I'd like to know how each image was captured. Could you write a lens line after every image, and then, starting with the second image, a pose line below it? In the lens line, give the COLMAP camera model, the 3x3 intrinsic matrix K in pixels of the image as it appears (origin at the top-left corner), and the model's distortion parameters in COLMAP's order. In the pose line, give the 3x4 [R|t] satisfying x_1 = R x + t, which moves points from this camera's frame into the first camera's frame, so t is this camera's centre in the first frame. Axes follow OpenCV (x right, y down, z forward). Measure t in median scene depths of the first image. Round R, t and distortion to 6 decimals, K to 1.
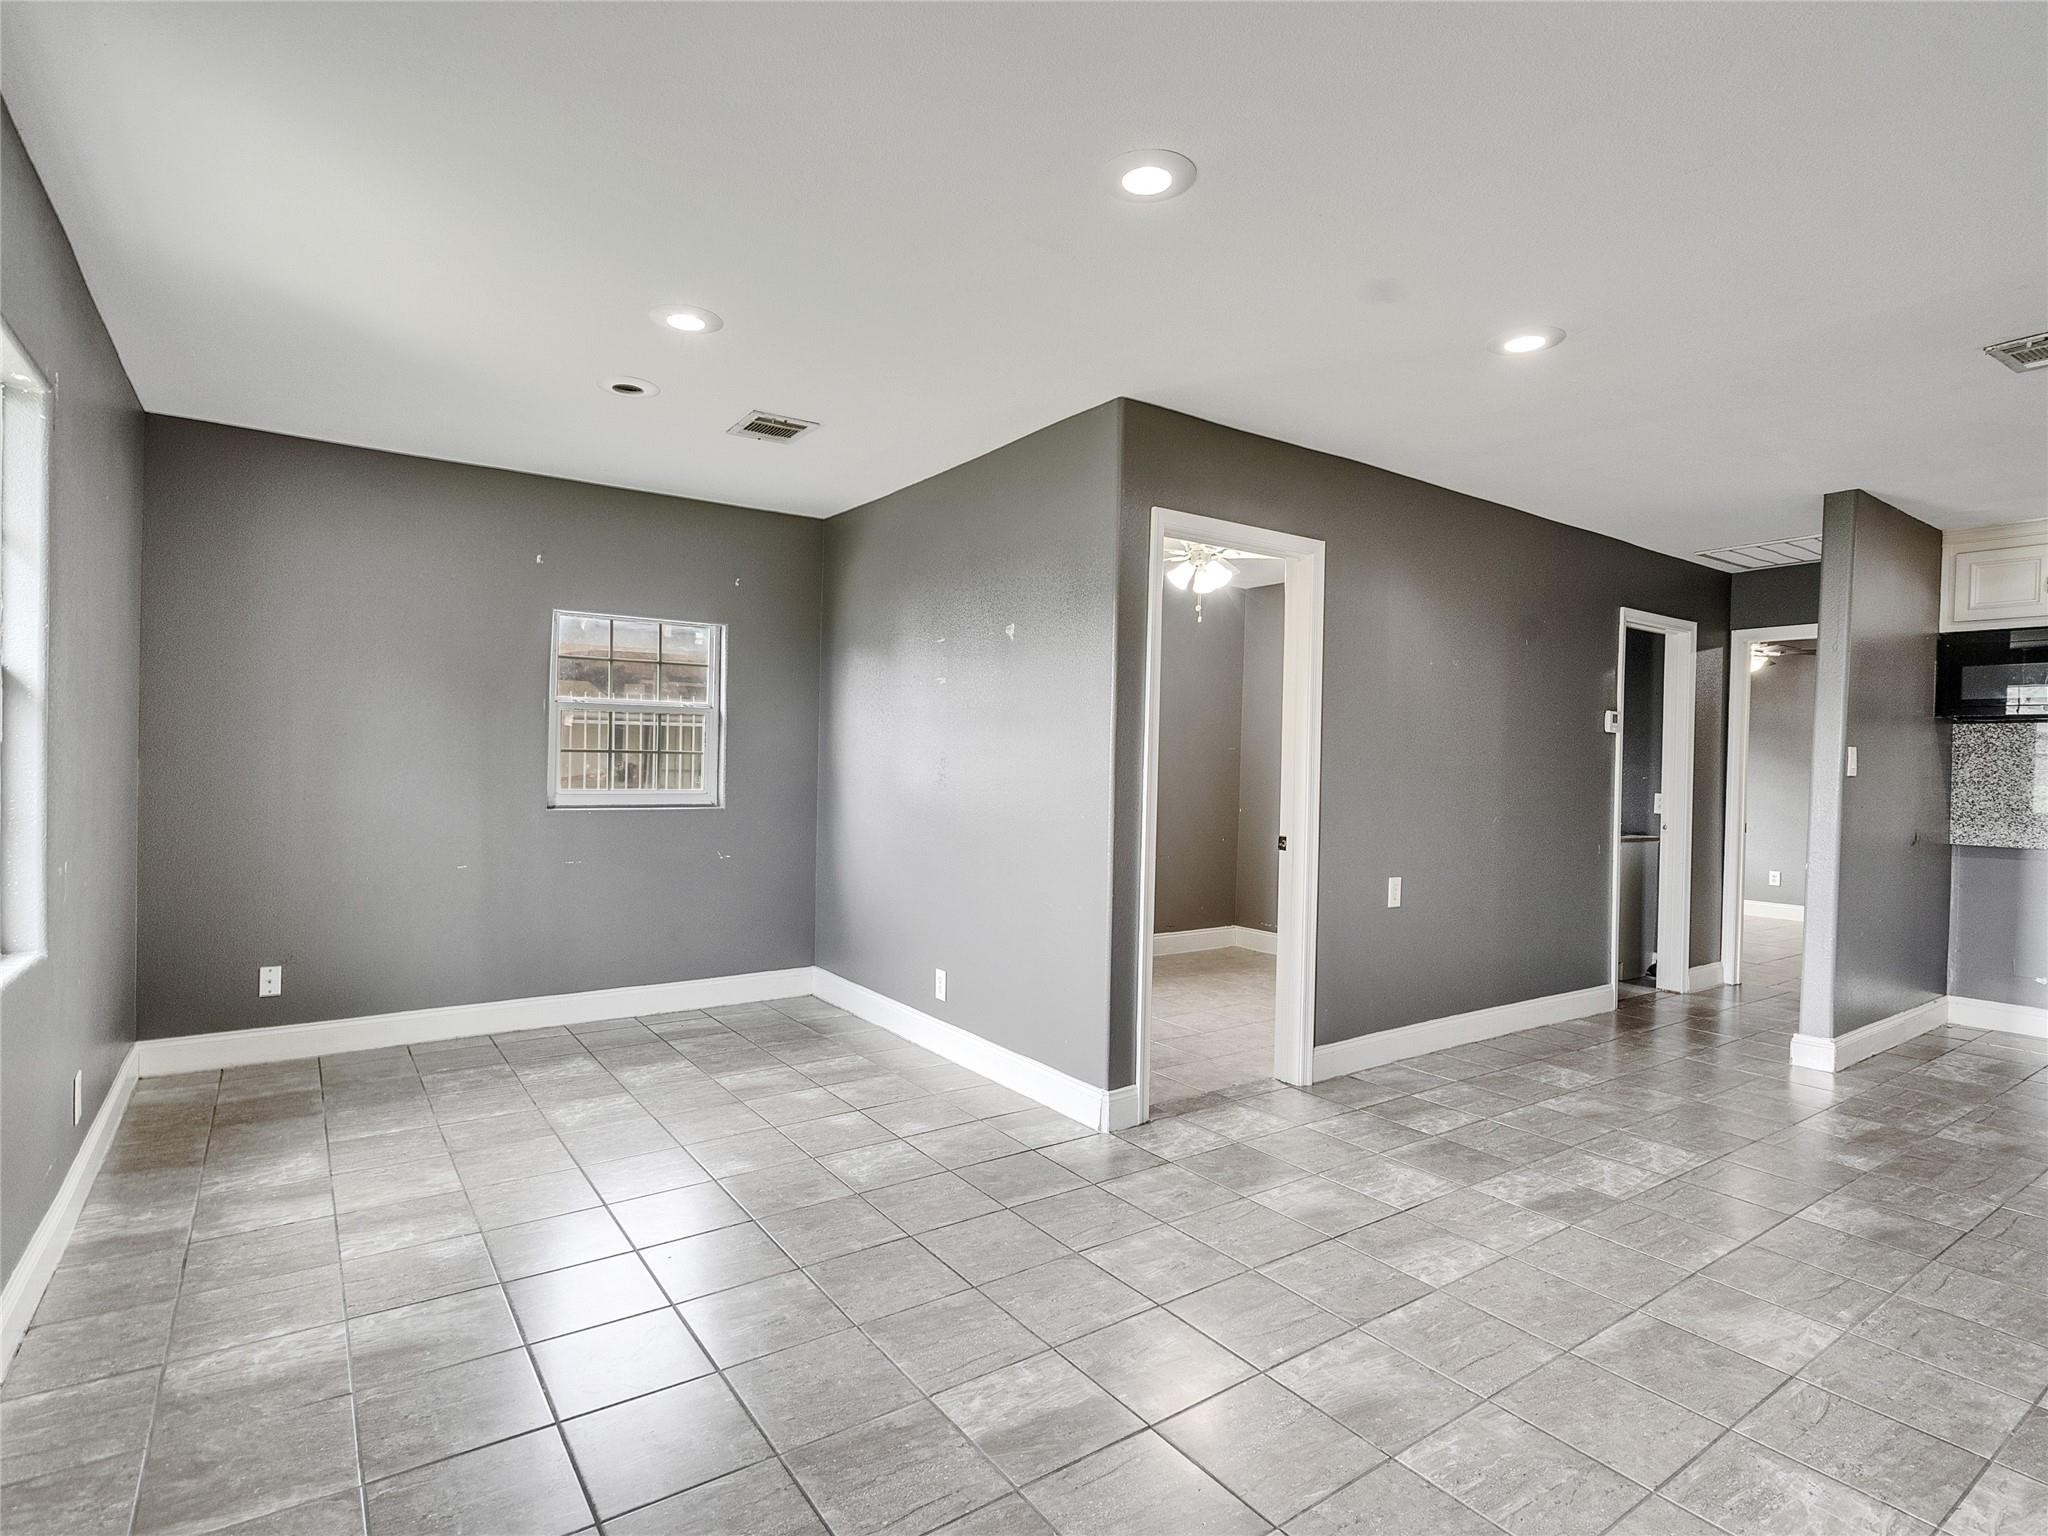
lens RADIAL K [[1045.6, 0, 1015.7], [0, 1045.6, 767.2], [0, 0, 1]] dist [-0.013335, 0.008487]
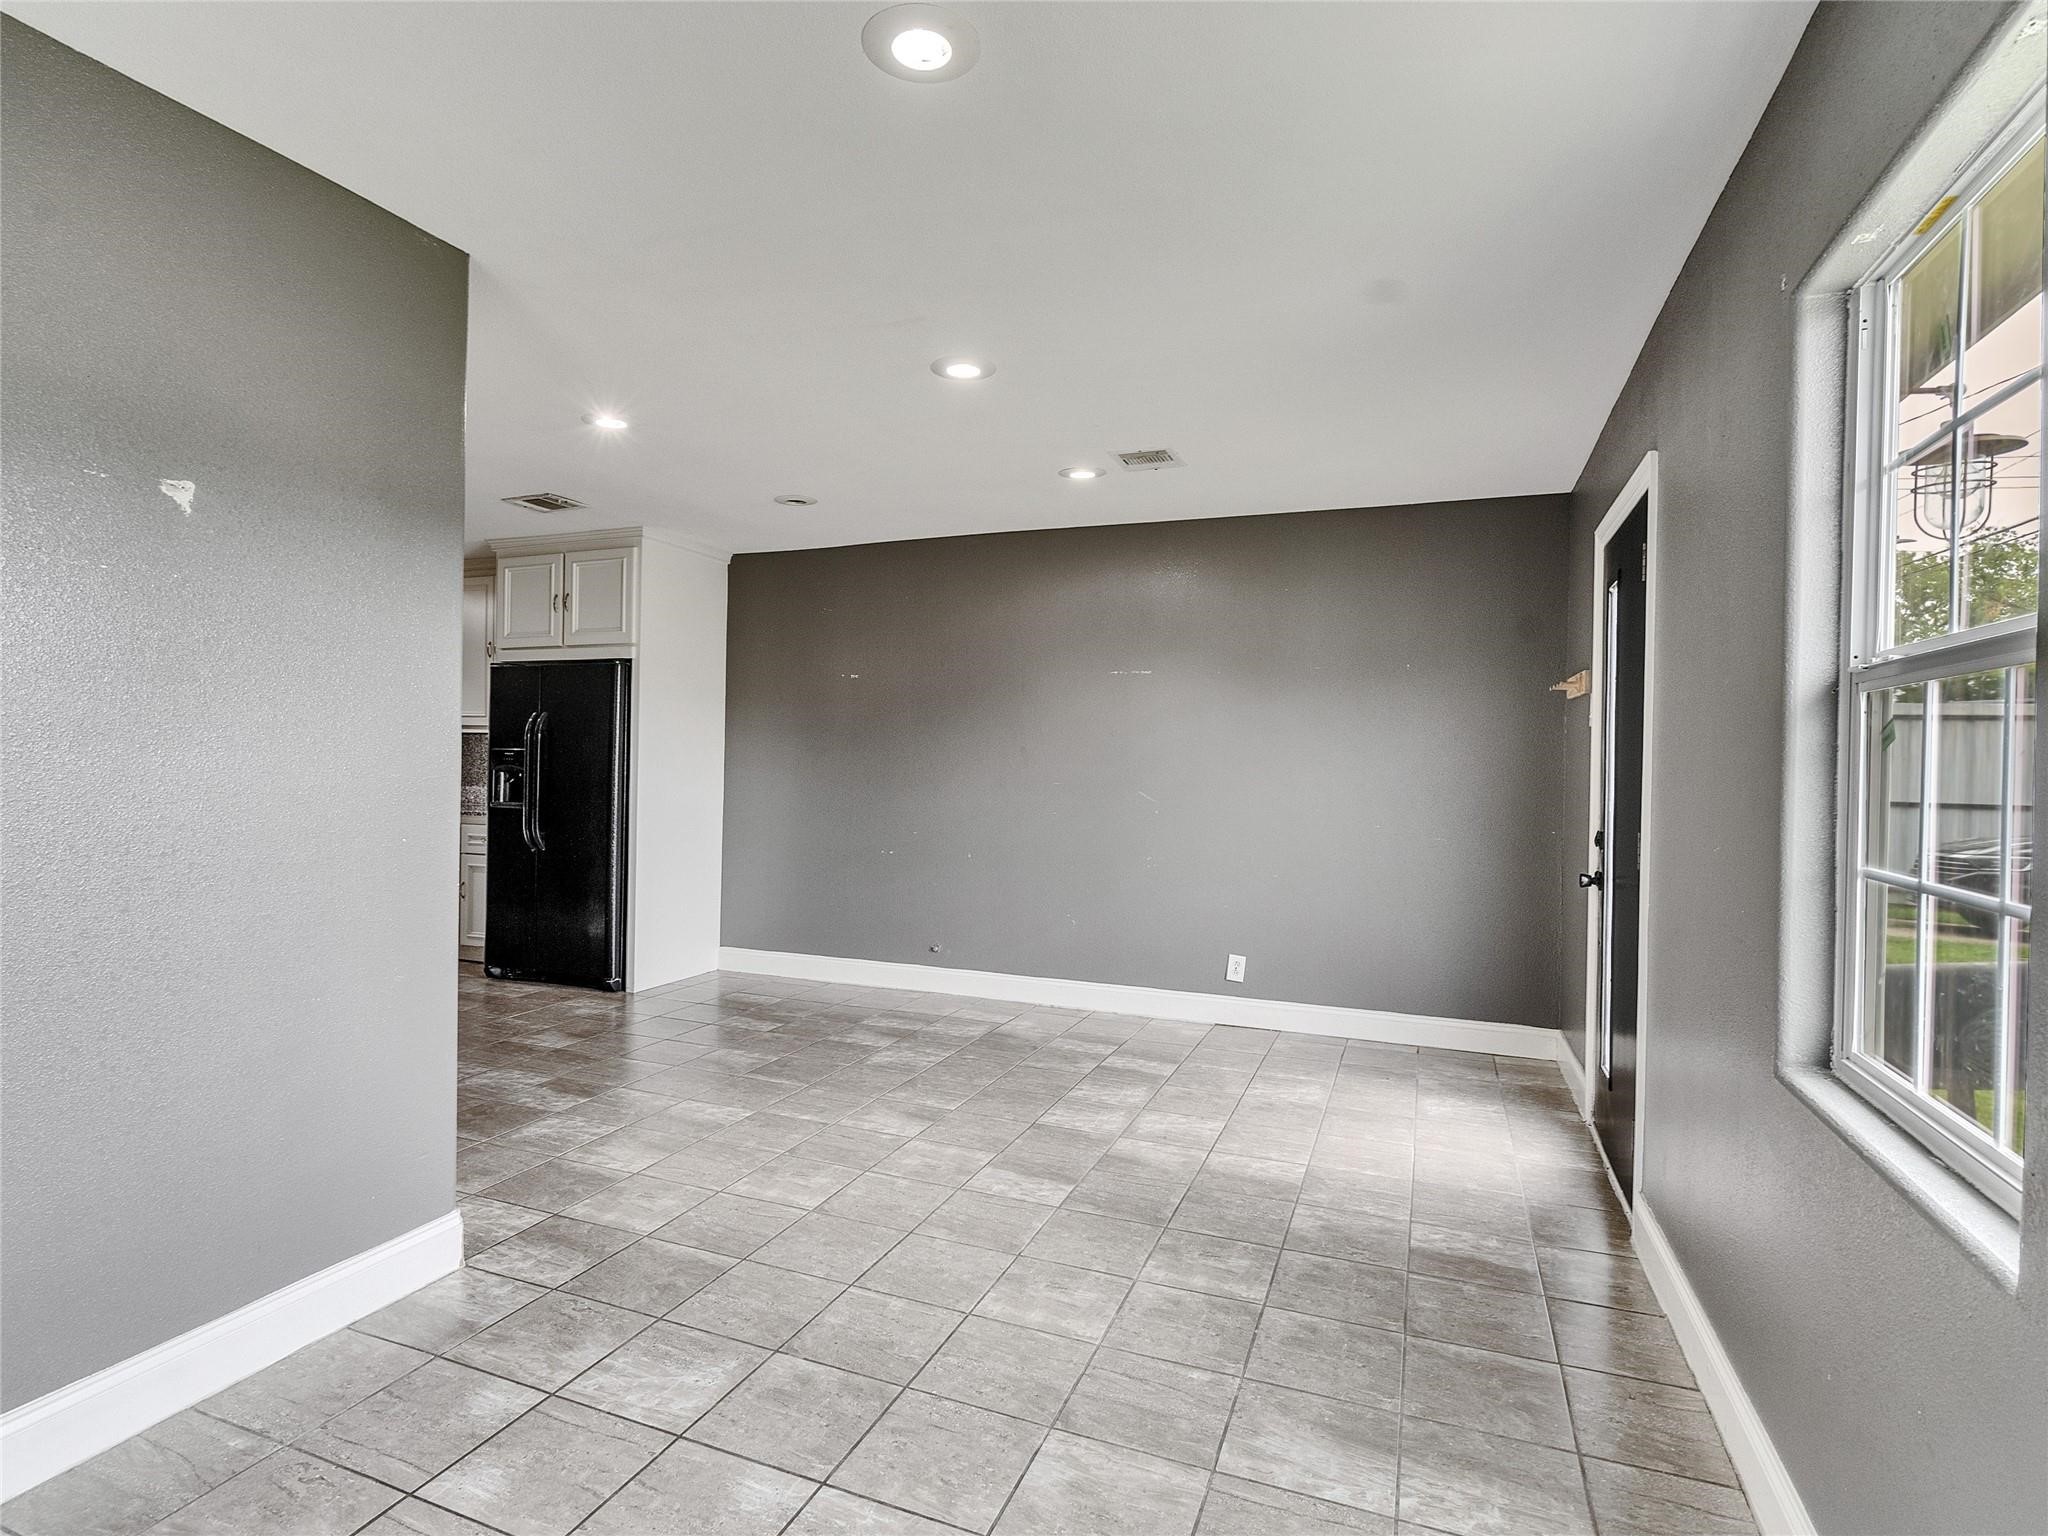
lens RADIAL K [[1045.6, 0, 1015.7], [0, 1045.6, 767.2], [0, 0, 1]] dist [-0.013335, 0.008487]
pose [[-0.546004, -0.036573, 0.836984, -0.628404], [-0.016388, 0.999322, 0.032977, -0.024197], [-0.837623, 0.004289, -0.546233, 0.933170]]
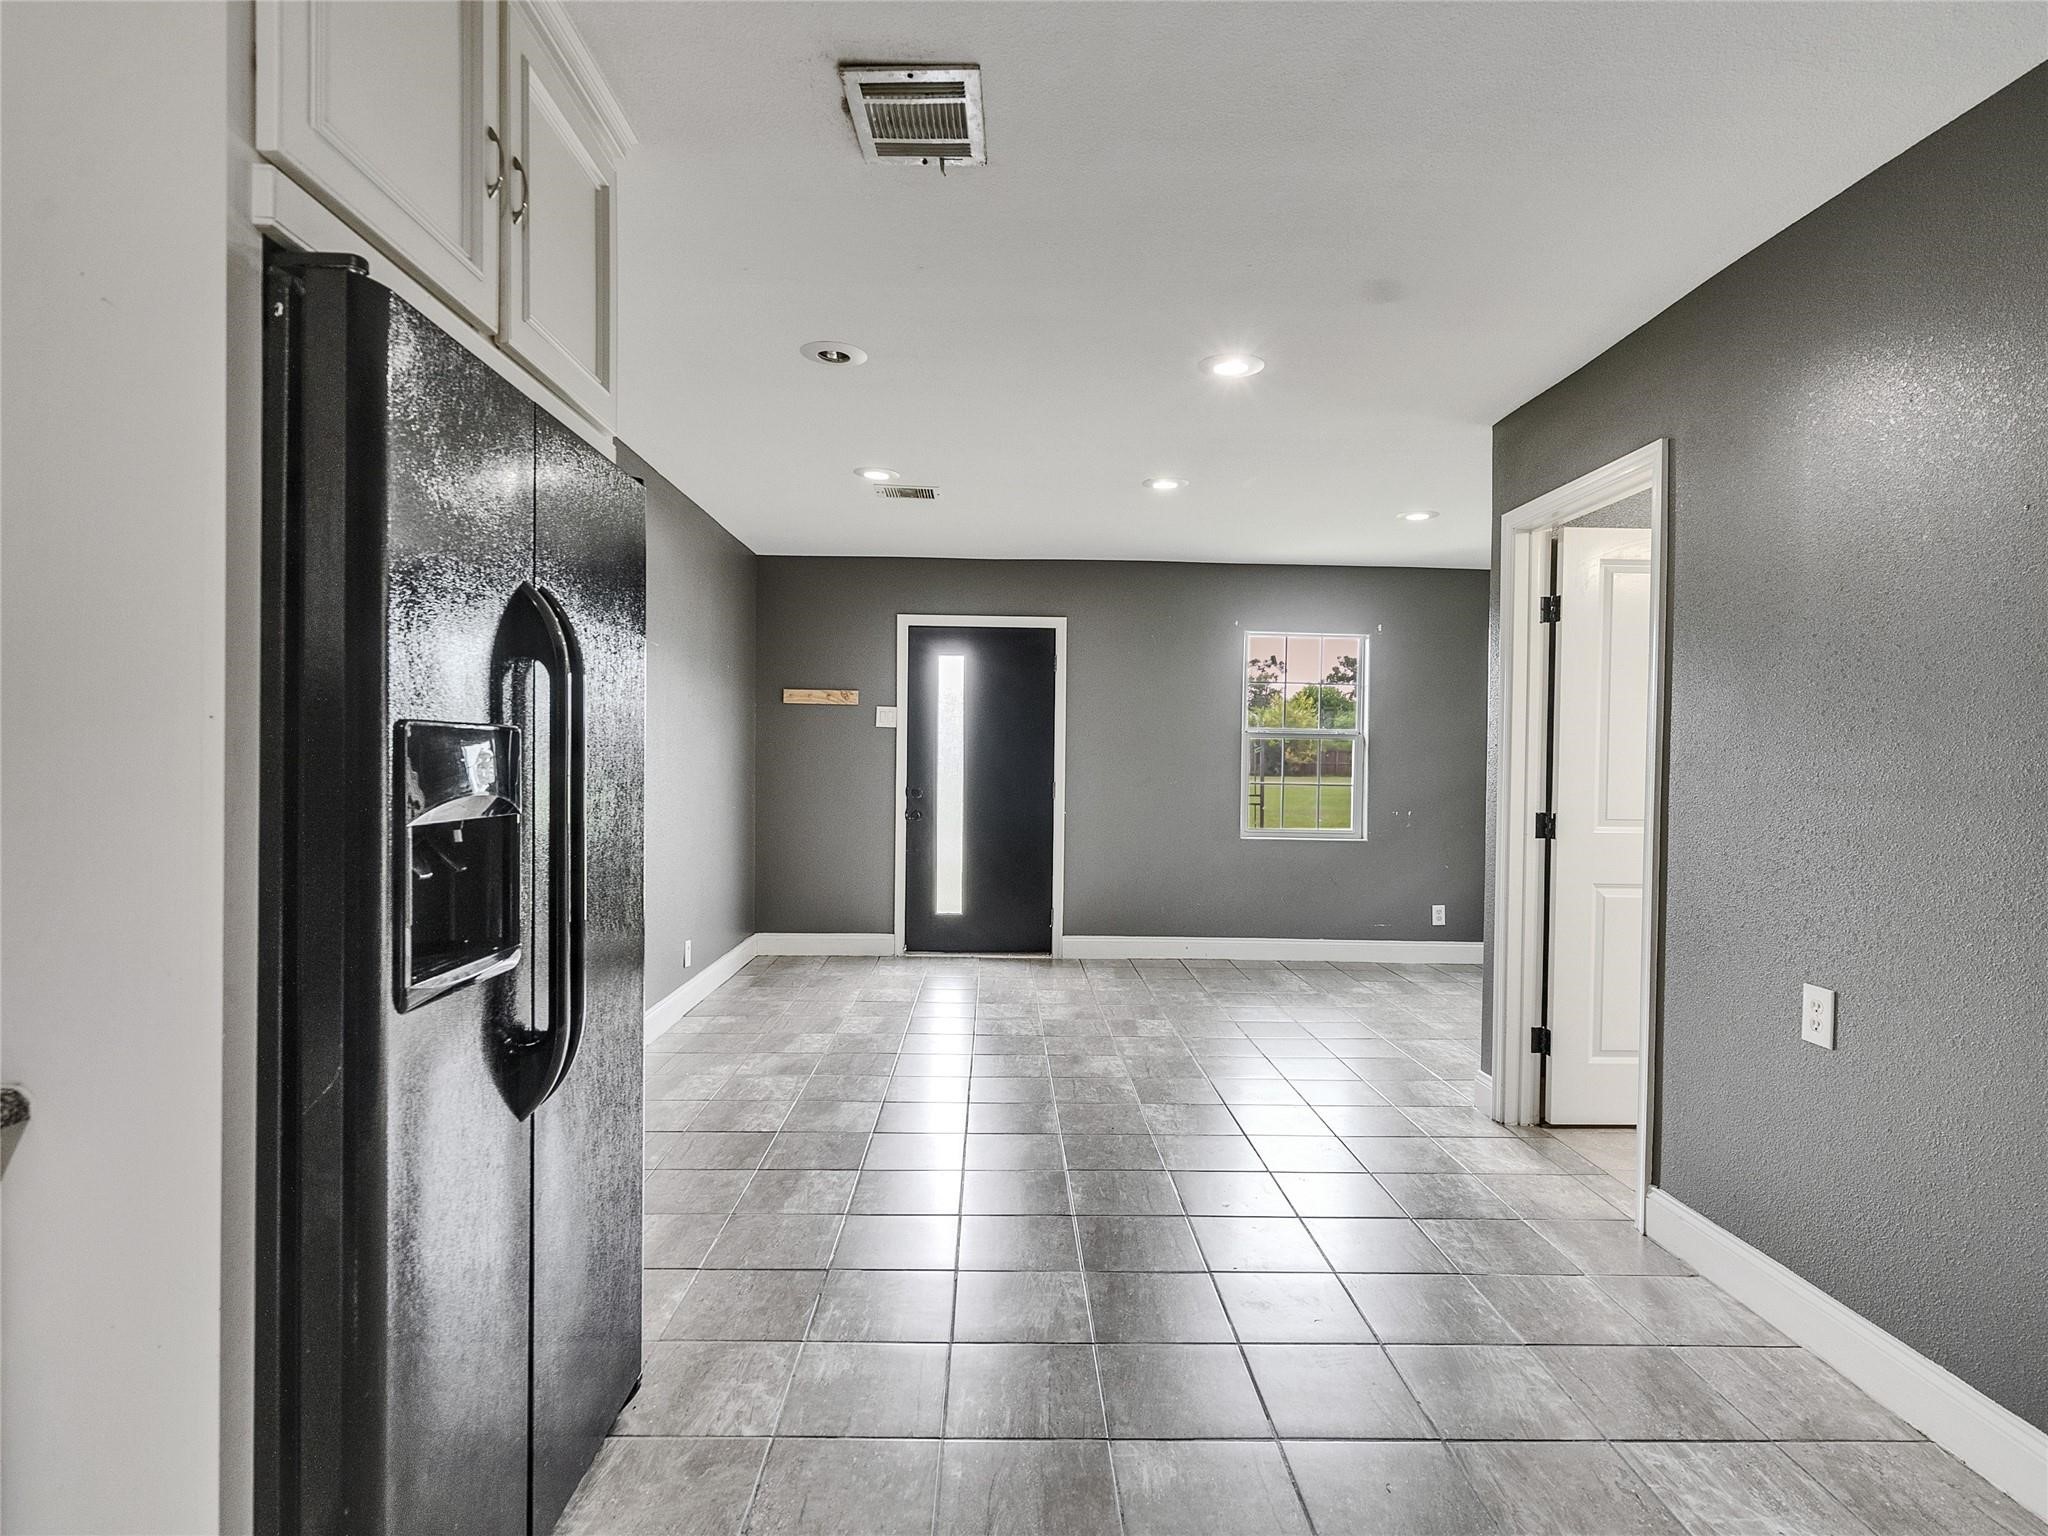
lens RADIAL K [[1045.6, 0, 1015.7], [0, 1045.6, 767.2], [0, 0, 1]] dist [-0.013335, 0.008487]
pose [[-0.563051, -0.021319, -0.826147, 1.092871], [-0.039044, 0.999237, 0.000825, 0.014655], [0.825499, 0.032720, -0.563454, 1.048540]]
